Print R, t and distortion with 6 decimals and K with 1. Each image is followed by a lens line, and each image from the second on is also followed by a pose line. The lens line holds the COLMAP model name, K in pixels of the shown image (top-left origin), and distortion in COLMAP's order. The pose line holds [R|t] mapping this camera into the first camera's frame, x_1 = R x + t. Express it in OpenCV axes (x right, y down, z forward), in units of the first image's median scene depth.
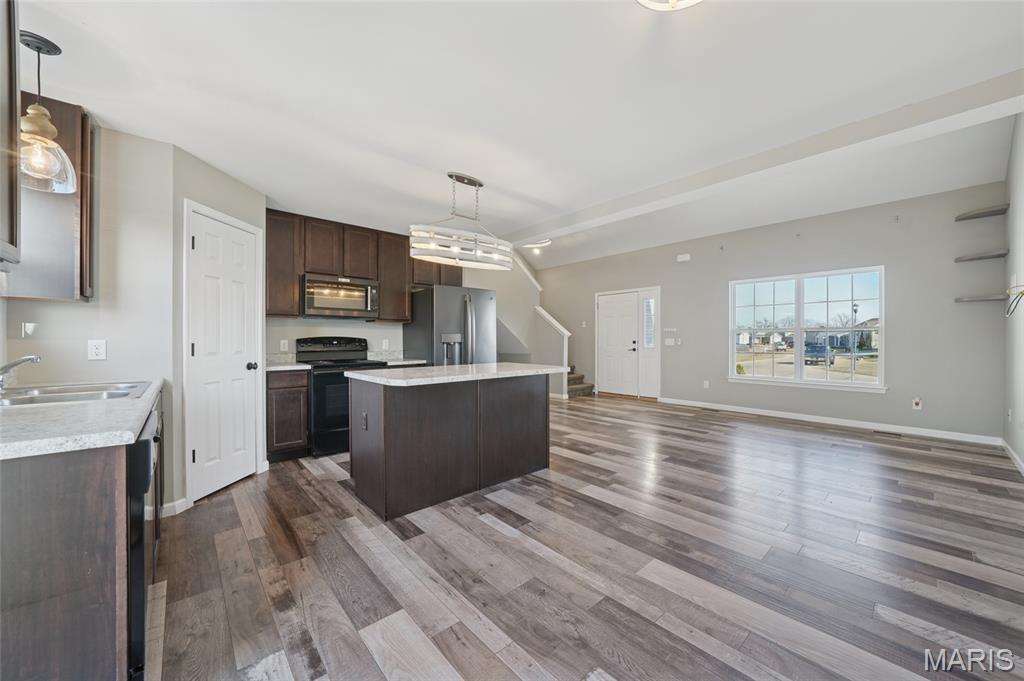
lens RADIAL K [[375.4, 0, 512.0], [0, 375.4, 340.5], [0, 0, 1]] dist [-0.010850, -0.000045]
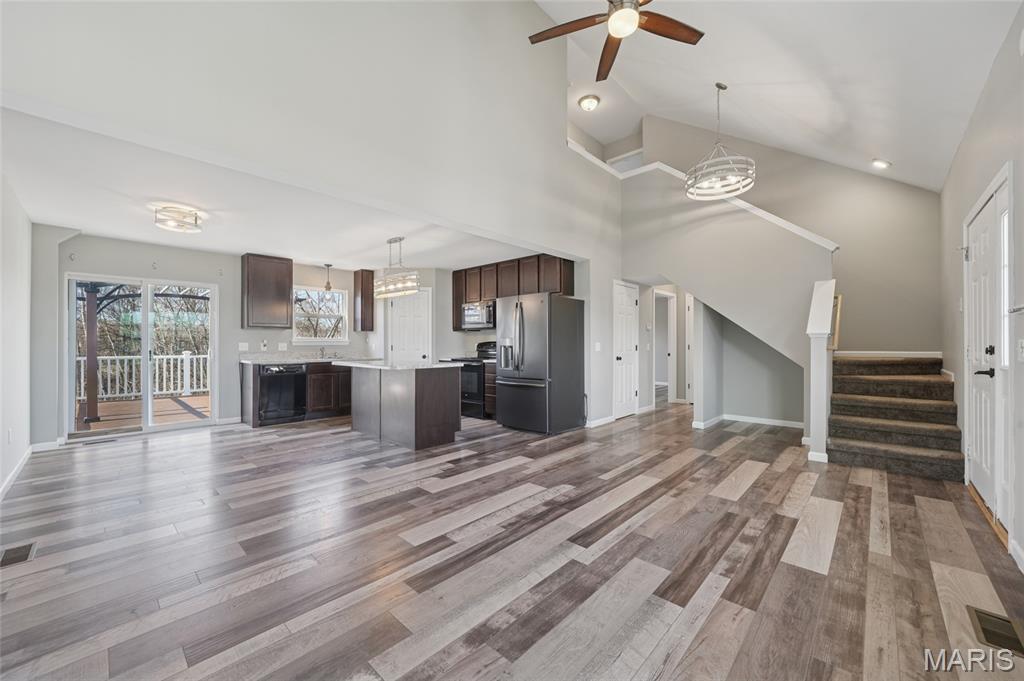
lens RADIAL K [[387.6, 0, 506.0], [0, 387.6, 342.8], [0, 0, 1]] dist [-0.012089, -0.000045]
pose [[0.087591, -0.000353, -0.996156, 1.746337], [0.000766, 1.000000, -0.000287, -0.006983], [0.996156, -0.000738, 0.087592, 1.525660]]
